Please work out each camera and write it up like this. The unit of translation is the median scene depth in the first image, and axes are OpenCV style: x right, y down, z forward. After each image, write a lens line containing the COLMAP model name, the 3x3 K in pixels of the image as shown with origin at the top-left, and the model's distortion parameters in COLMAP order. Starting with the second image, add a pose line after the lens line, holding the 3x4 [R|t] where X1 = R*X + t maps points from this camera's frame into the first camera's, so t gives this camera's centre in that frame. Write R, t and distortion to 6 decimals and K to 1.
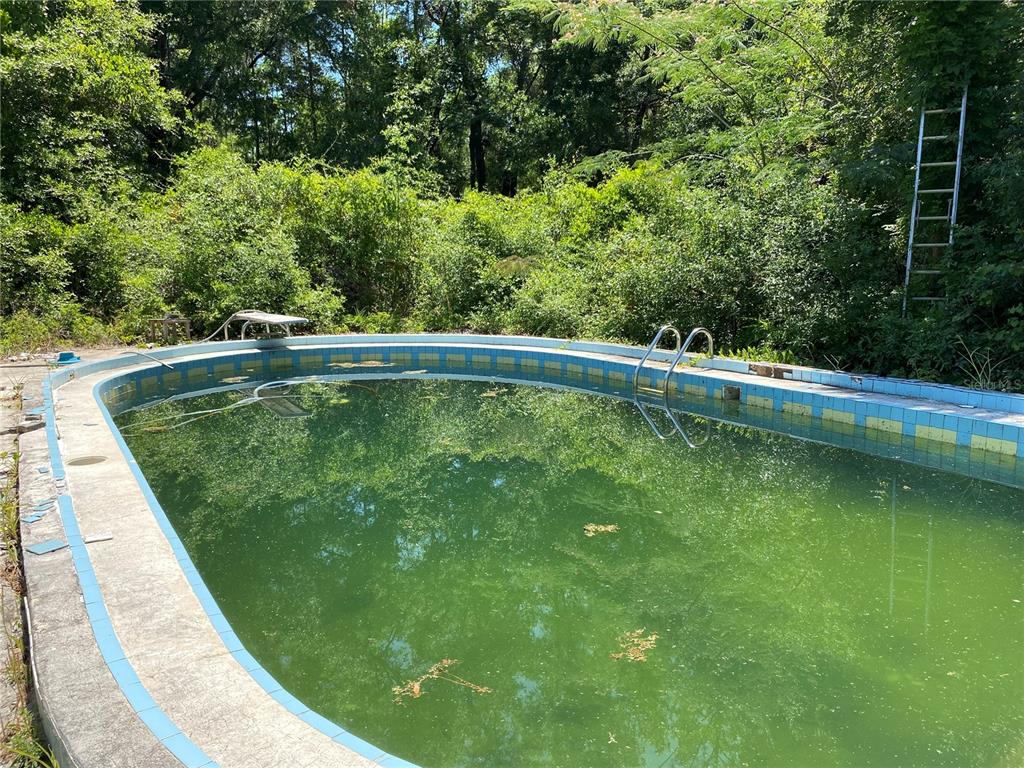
lens RADIAL K [[782.4, 0, 512.0], [0, 782.4, 384.0], [0, 0, 1]] dist [0.027898, -0.049134]
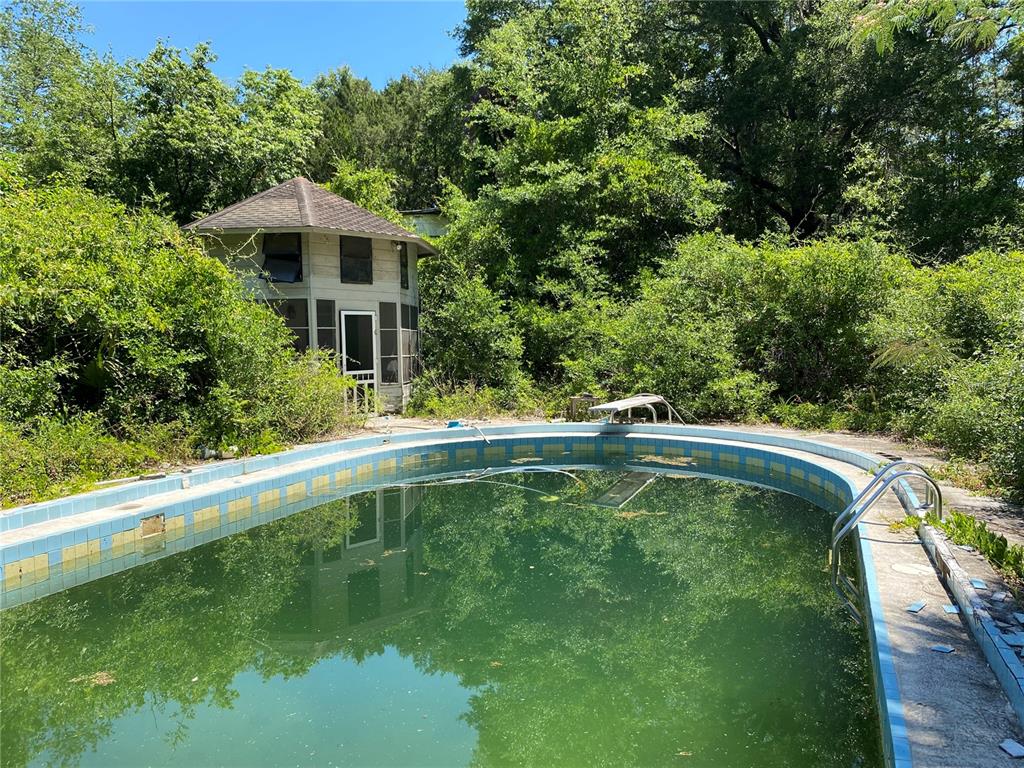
lens RADIAL K [[782.4, 0, 512.0], [0, 782.4, 384.0], [0, 0, 1]] dist [0.027898, -0.049134]
pose [[0.676628, 0.028967, -0.735755, 0.231223], [-0.107549, 0.992398, -0.059835, -0.024489], [0.728428, 0.119616, 0.674600, 0.182379]]
